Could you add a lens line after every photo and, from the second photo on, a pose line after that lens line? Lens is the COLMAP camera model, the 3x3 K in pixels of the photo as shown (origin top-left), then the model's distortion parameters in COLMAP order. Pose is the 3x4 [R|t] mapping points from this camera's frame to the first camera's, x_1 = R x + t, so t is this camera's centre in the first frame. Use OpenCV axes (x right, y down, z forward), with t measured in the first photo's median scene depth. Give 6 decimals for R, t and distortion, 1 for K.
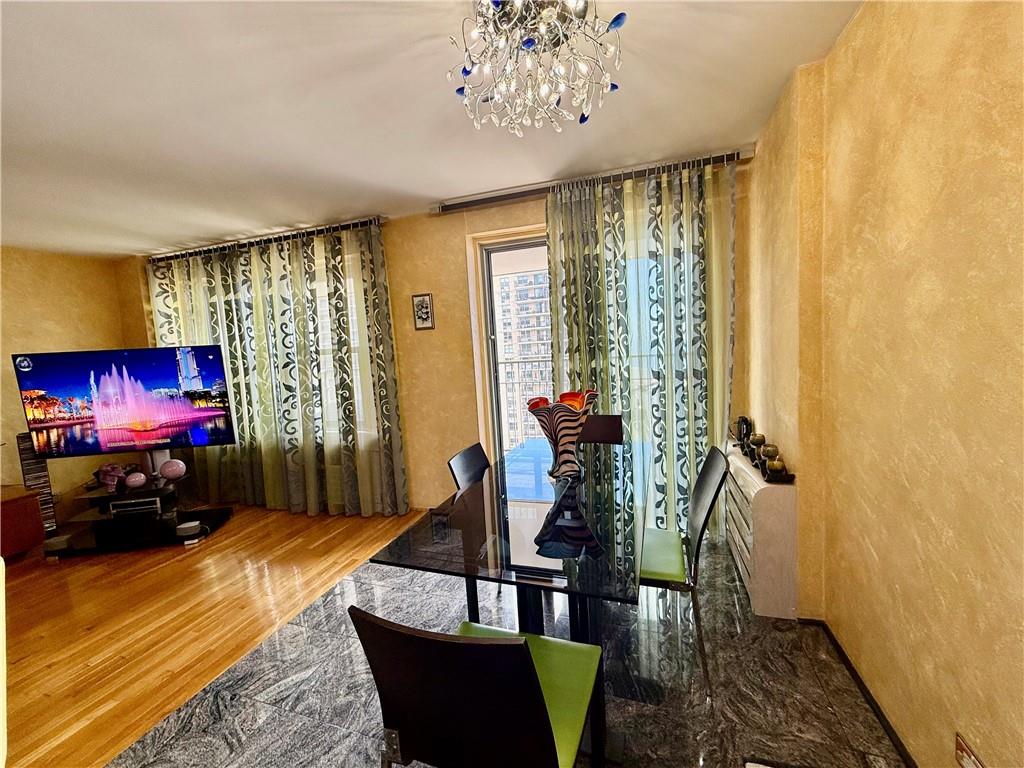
lens RADIAL K [[406.7, 0, 510.5], [0, 406.7, 383.5], [0, 0, 1]] dist [-0.001651, 0.000250]
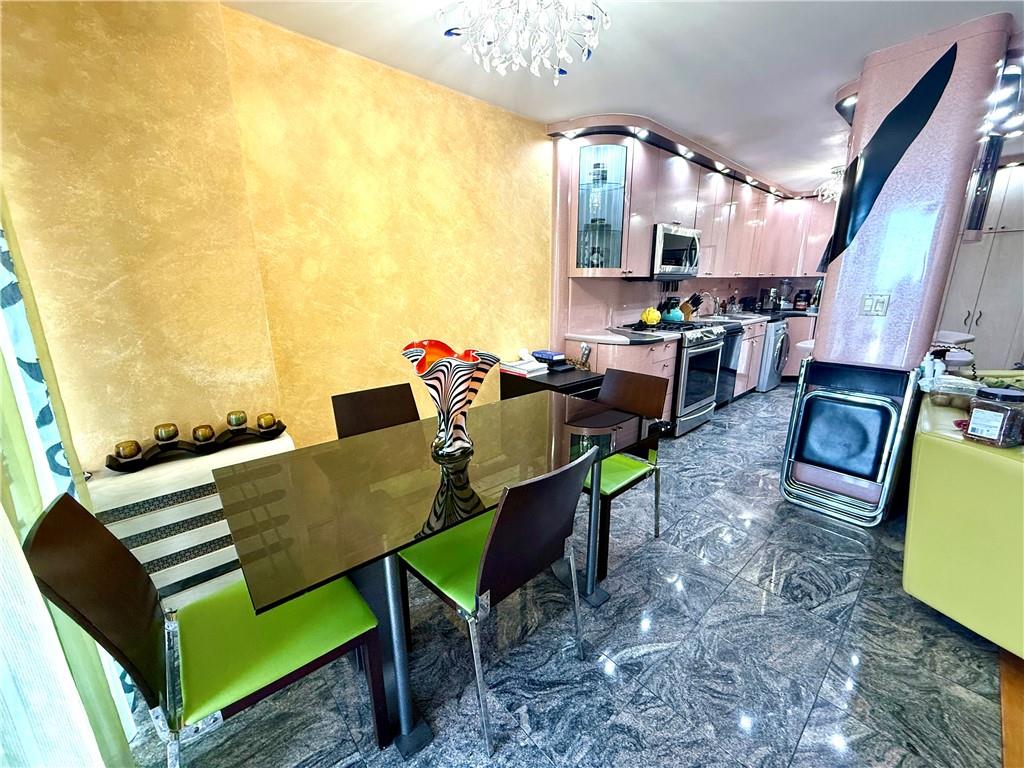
lens RADIAL K [[406.7, 0, 510.5], [0, 406.7, 383.5], [0, 0, 1]] dist [-0.001651, 0.000250]
pose [[-0.868870, -0.055459, 0.491924, -0.192237], [0.104290, 0.950897, 0.291407, -0.063803], [-0.483930, 0.304498, -0.820422, 0.868949]]
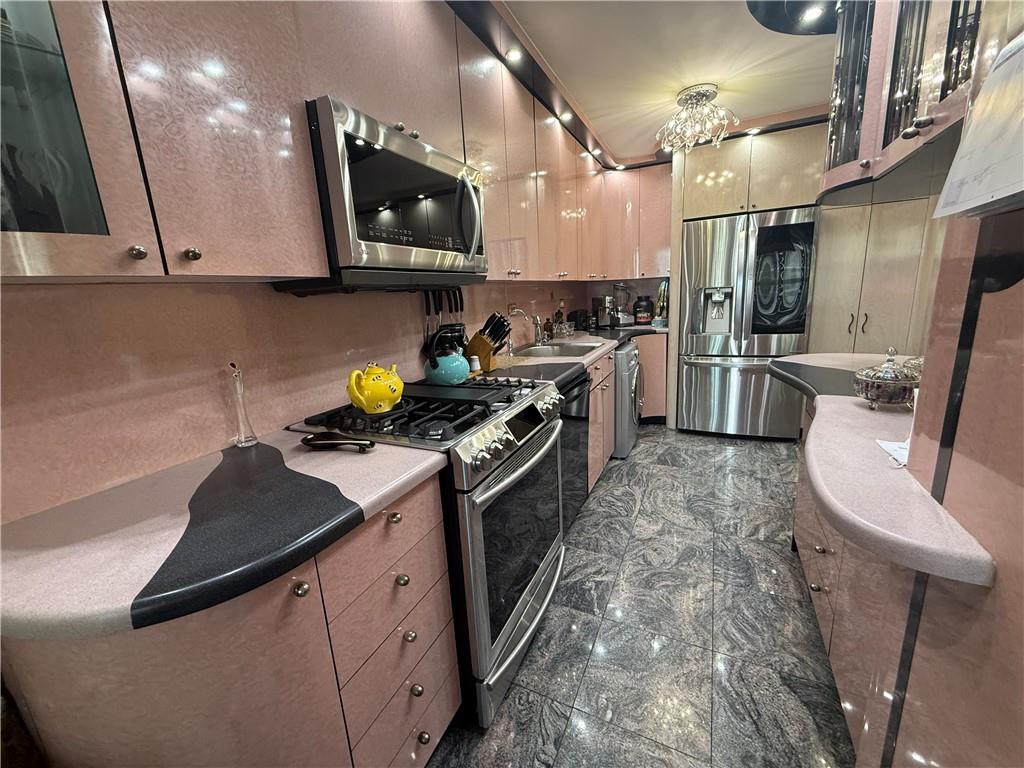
lens RADIAL K [[406.7, 0, 510.5], [0, 406.7, 383.5], [0, 0, 1]] dist [-0.001651, 0.000250]
pose [[-0.985872, 0.086940, 0.143168, -0.157025], [0.126376, 0.947061, 0.295134, 0.020406], [-0.109930, 0.309058, -0.944669, 0.073953]]
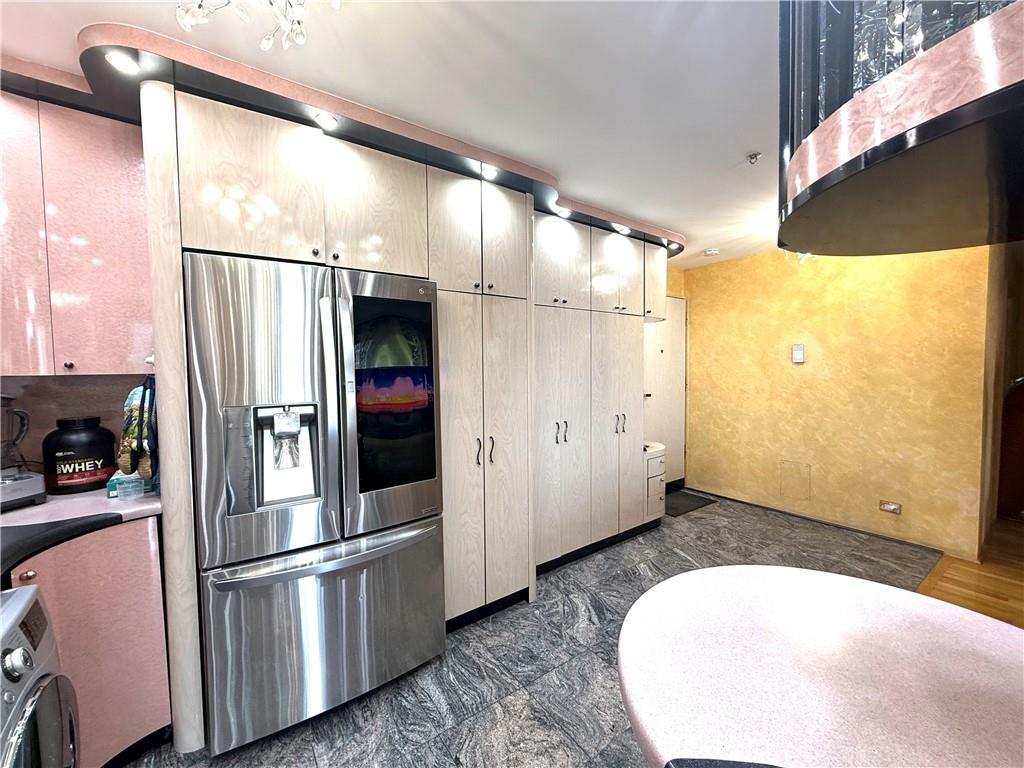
lens RADIAL K [[406.7, 0, 510.5], [0, 406.7, 383.5], [0, 0, 1]] dist [-0.001651, 0.000250]
pose [[-0.580883, 0.102179, -0.807548, -0.312483], [-0.028748, 0.988896, 0.145803, 0.056868], [0.813479, 0.107910, -0.571496, -0.517317]]
